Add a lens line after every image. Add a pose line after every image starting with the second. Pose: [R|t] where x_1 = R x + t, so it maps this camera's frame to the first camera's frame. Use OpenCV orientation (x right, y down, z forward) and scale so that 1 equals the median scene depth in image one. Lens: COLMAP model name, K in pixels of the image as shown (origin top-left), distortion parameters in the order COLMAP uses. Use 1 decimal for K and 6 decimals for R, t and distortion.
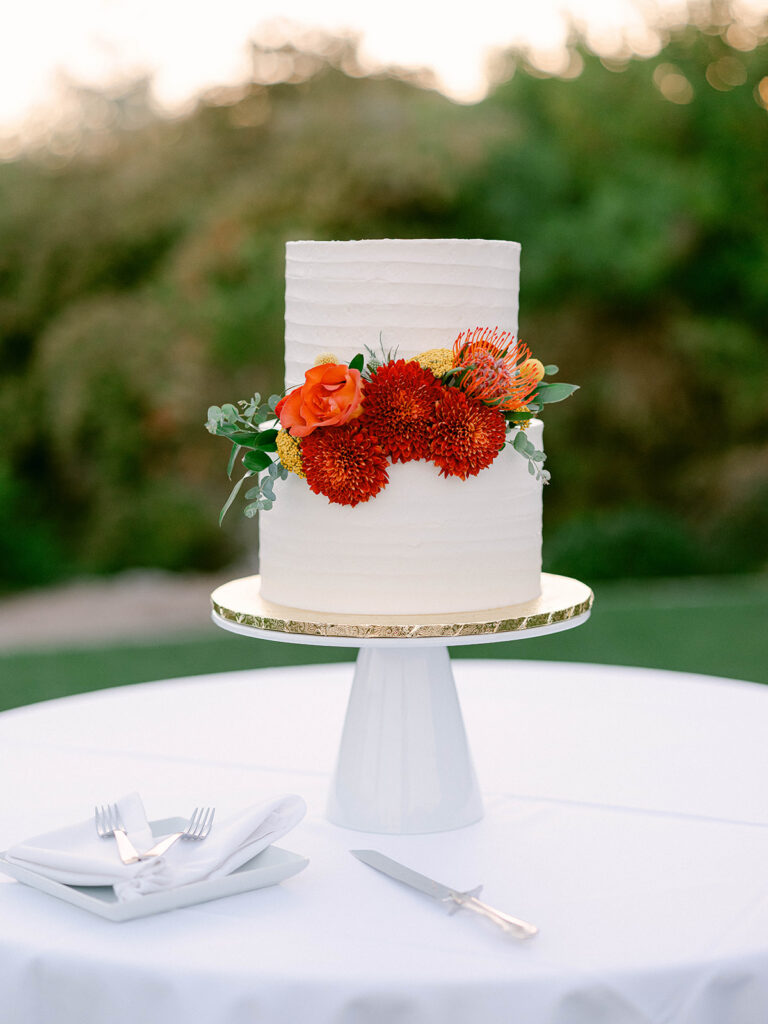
lens RADIAL K [[1984.5, 0, 384.5], [0, 1984.5, 512.3], [0, 0, 1]] dist [0.028106, 0.000000]
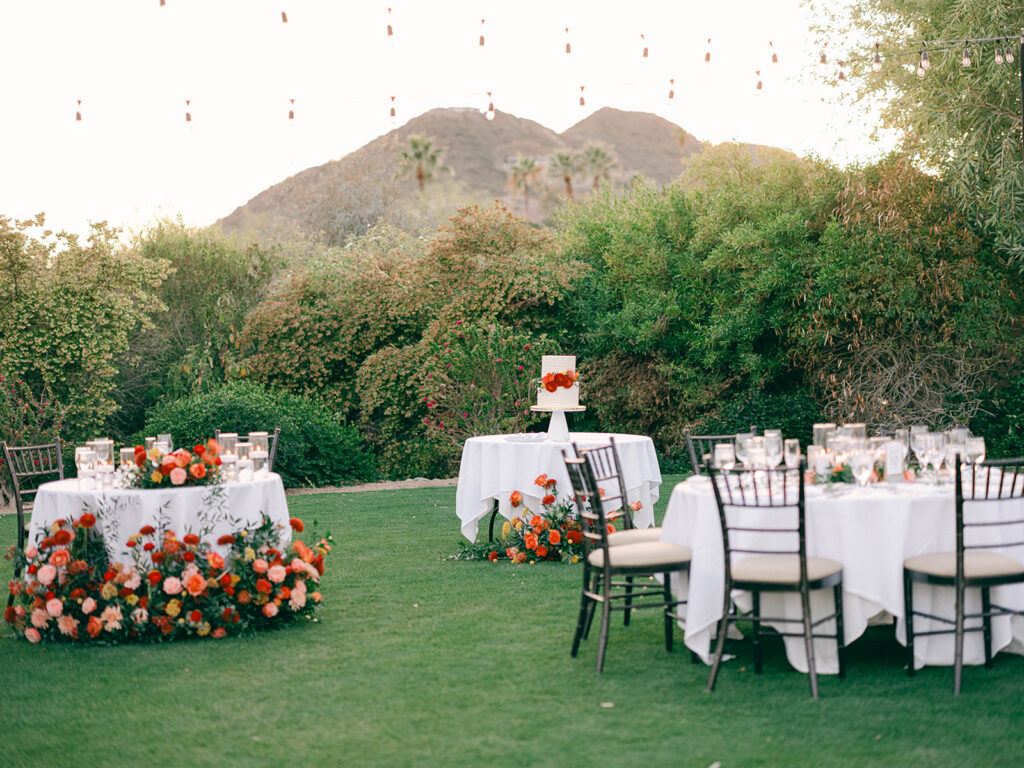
lens RADIAL K [[1984.5, 0, 511.0], [0, 1984.5, 383.8], [0, 0, 1]] dist [0.028106, 0.000000]
pose [[0.999760, 0.011335, 0.018733, -0.292391], [-0.009851, 0.996942, -0.077527, 0.510051], [-0.019555, 0.077324, 0.996814, -6.030564]]
